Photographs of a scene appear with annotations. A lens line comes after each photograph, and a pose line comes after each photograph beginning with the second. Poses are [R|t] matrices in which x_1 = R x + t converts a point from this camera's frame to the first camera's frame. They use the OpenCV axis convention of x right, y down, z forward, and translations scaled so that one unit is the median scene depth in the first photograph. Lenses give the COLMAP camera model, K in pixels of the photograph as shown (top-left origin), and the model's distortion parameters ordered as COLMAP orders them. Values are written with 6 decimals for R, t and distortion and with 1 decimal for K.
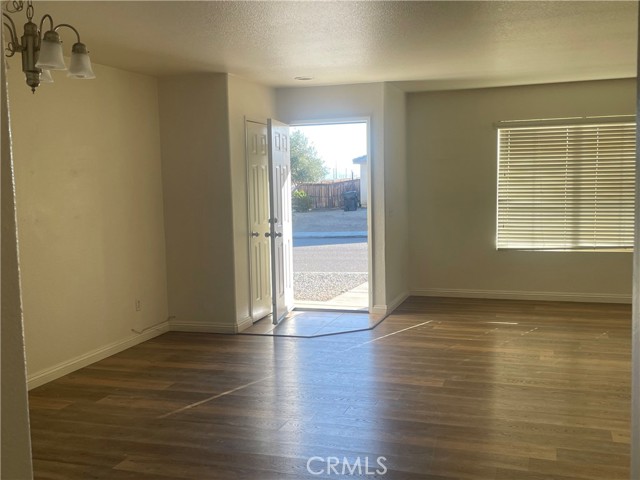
lens RADIAL K [[693.1, 0, 320.0], [0, 693.1, 240.0], [0, 0, 1]] dist [0.003202, 0.005993]
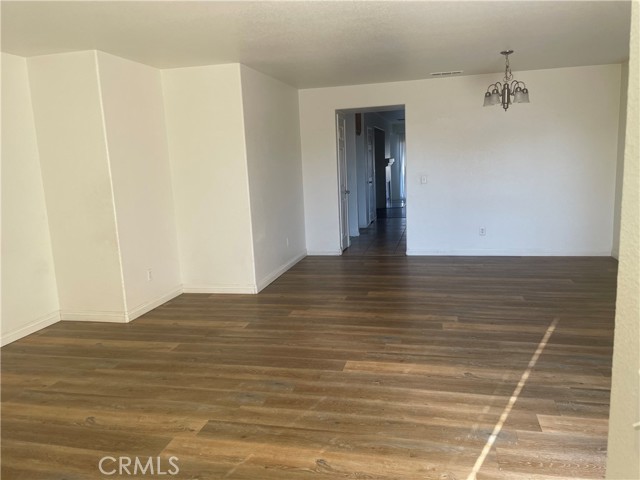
lens RADIAL K [[493.4, 0, 320.0], [0, 493.4, 240.0], [0, 0, 1]] dist [-0.000573, -0.000617]
pose [[-0.996577, 0.056002, -0.060818, 0.254594], [0.036926, 0.959692, 0.278619, -0.169676], [0.073969, 0.275420, -0.958474, 1.677822]]
